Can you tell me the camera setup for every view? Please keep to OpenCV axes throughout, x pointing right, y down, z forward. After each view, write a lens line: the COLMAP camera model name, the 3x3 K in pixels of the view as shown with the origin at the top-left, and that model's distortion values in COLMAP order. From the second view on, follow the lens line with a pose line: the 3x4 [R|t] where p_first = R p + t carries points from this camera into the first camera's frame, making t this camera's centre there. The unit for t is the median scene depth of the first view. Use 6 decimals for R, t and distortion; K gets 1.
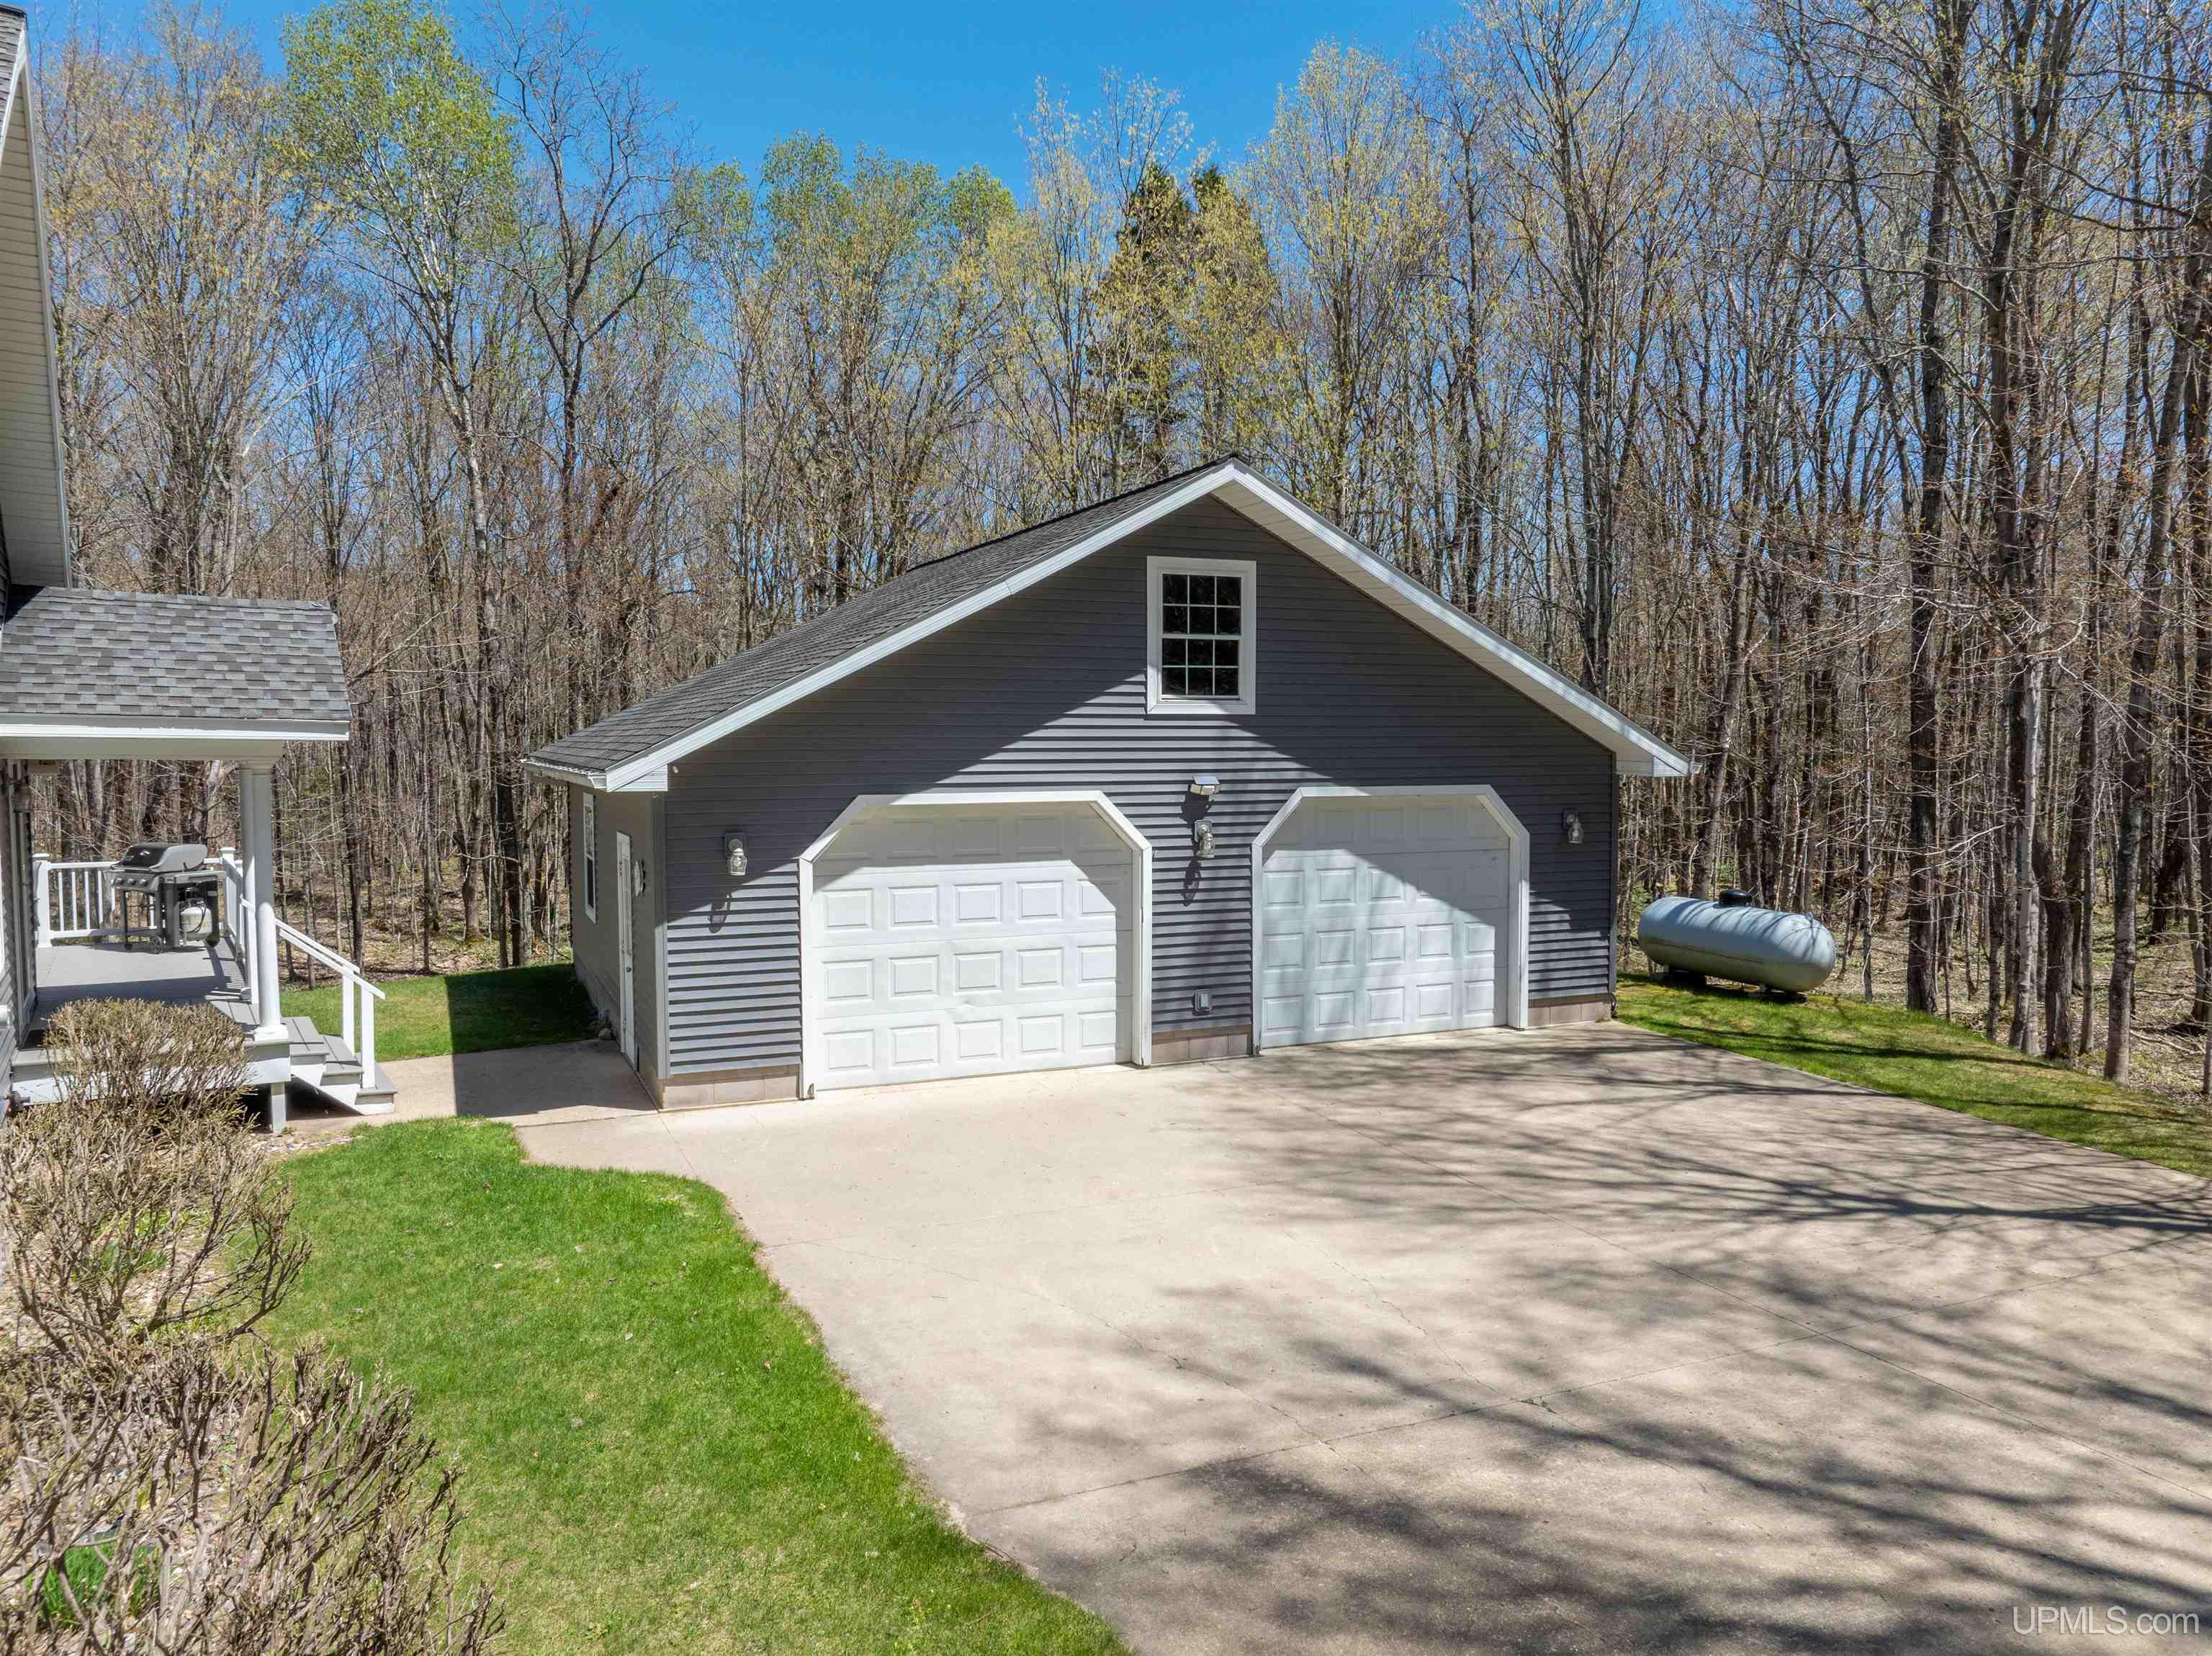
lens RADIAL K [[1535.7, 0, 1116.3], [0, 1535.7, 818.7], [0, 0, 1]] dist [-0.035788, -0.001315]
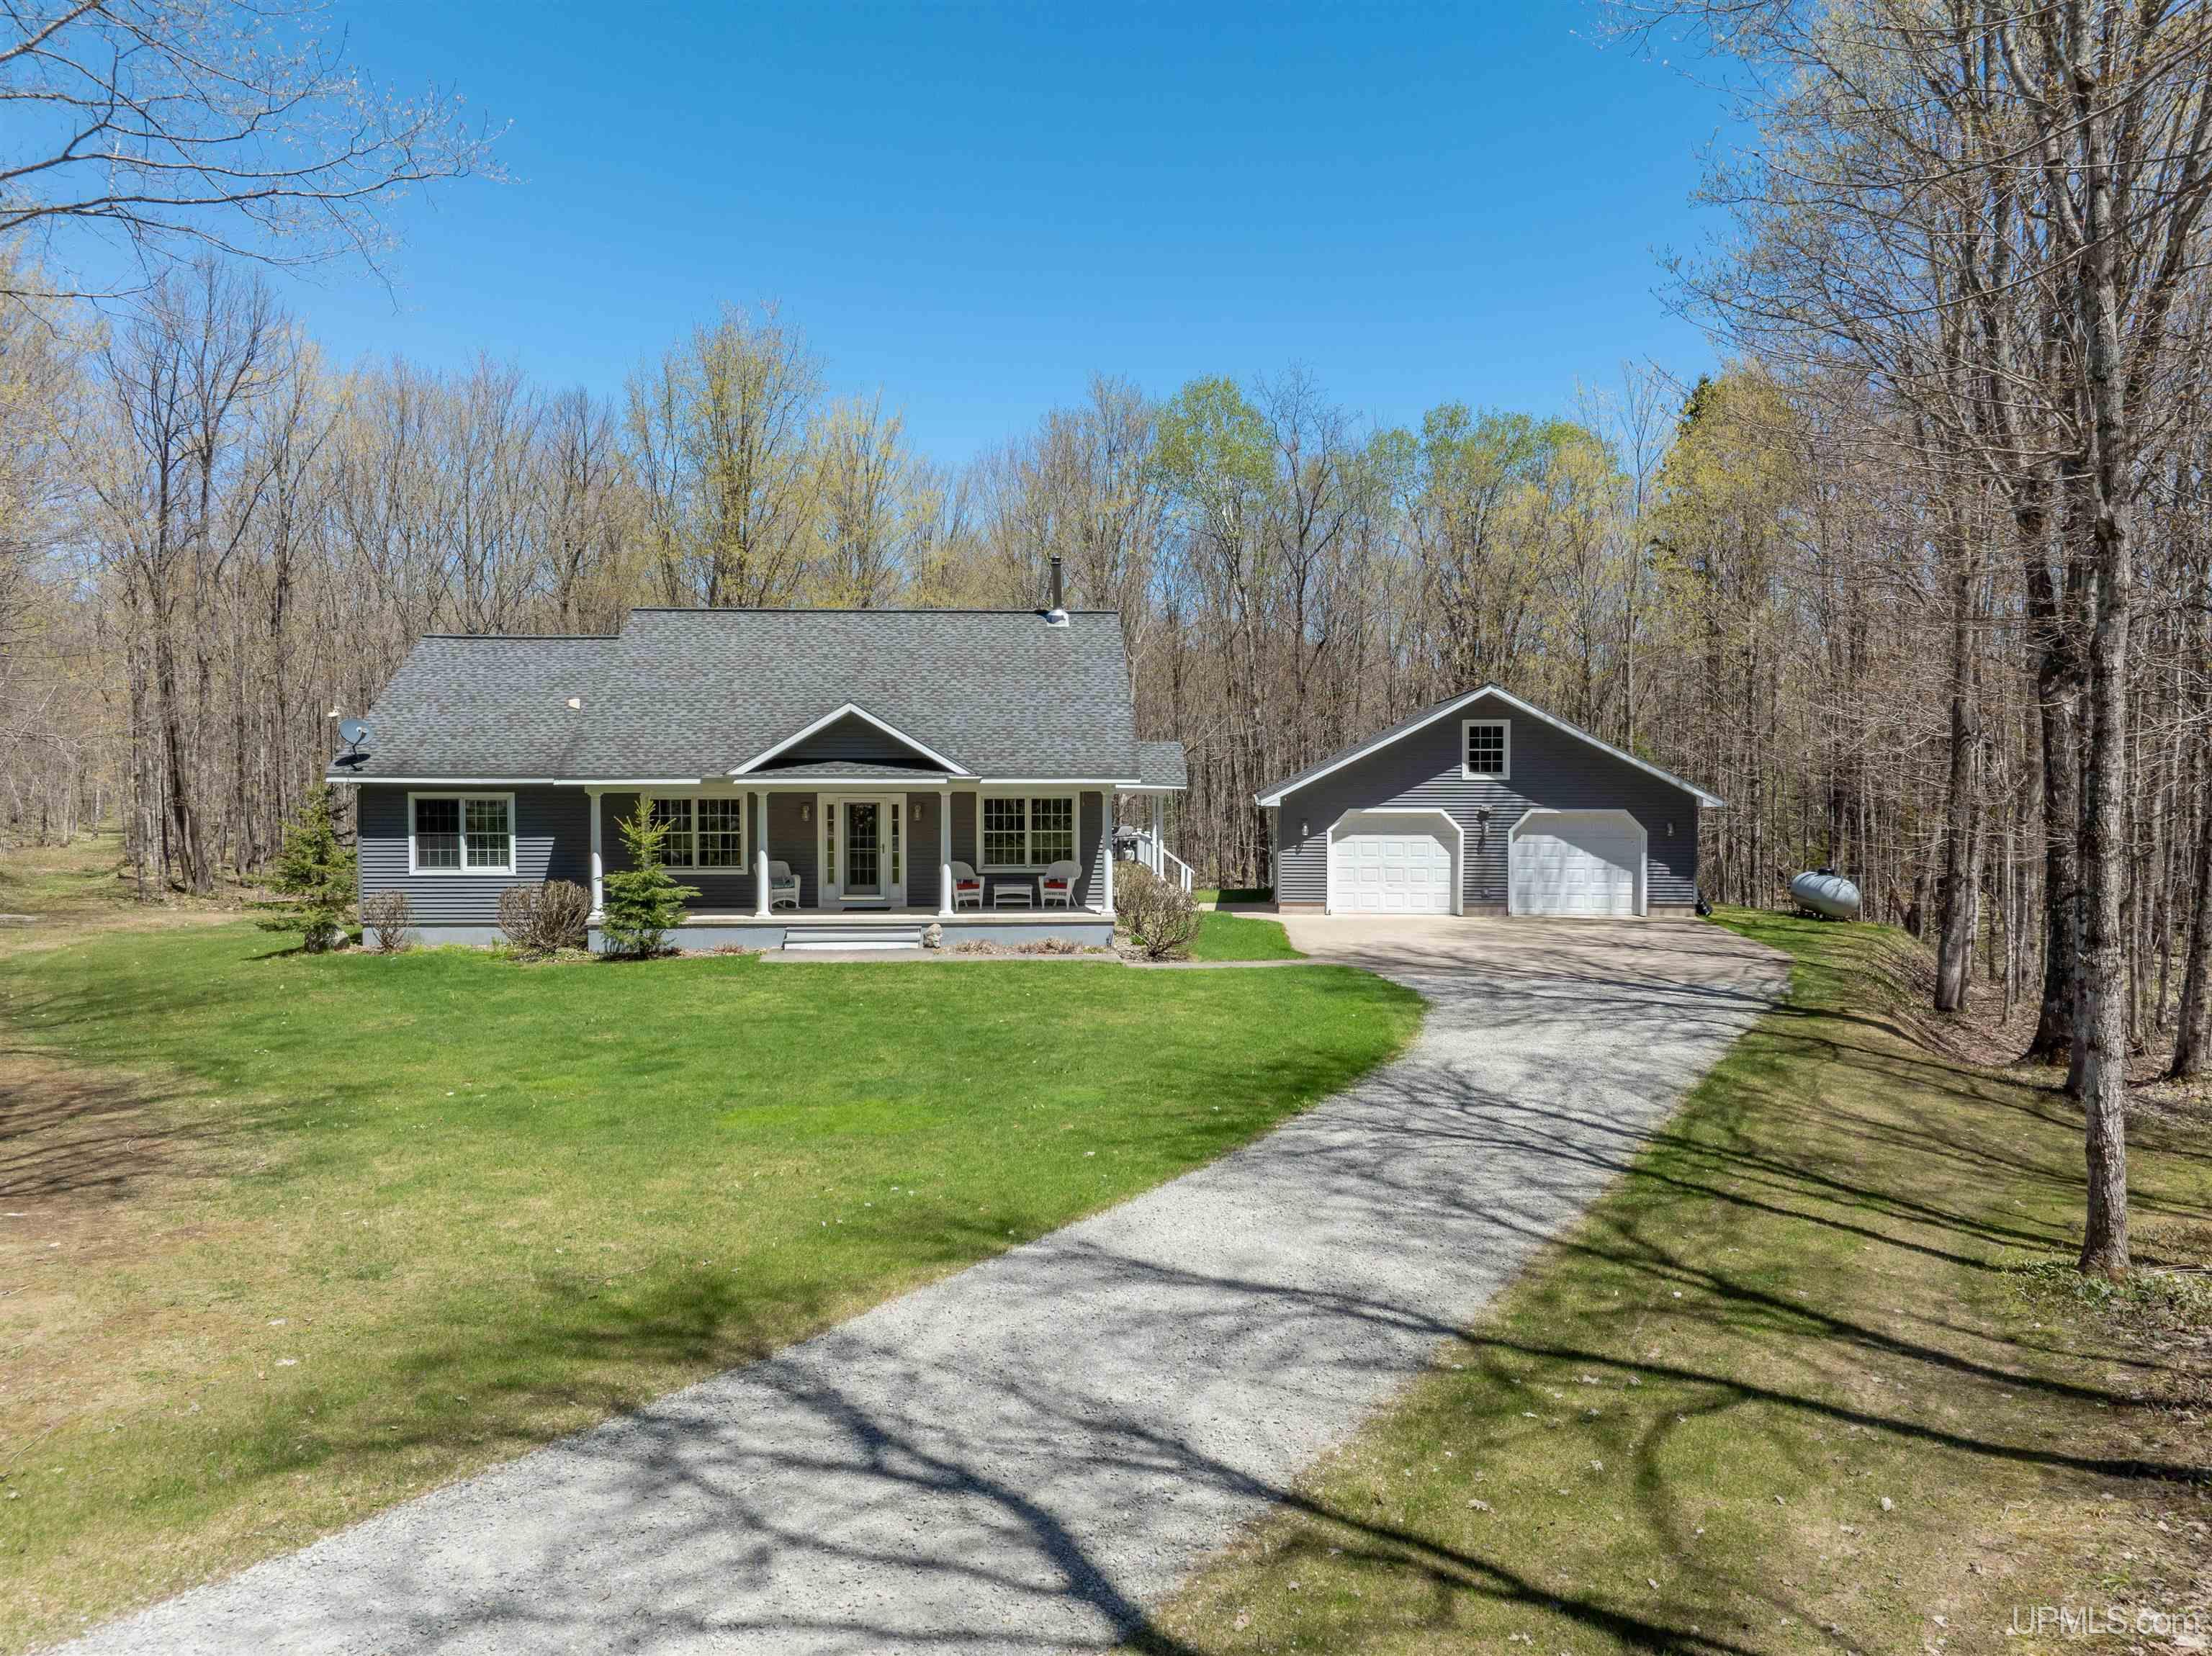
lens RADIAL K [[1535.7, 0, 1107.6], [0, 1535.7, 825.1], [0, 0, 1]] dist [-0.035788, -0.001315]
pose [[0.872041, 0.017865, -0.489107, 0.755105], [-0.027243, 0.999556, -0.012063, 0.055196], [0.488674, 0.023844, 0.872140, -1.534456]]
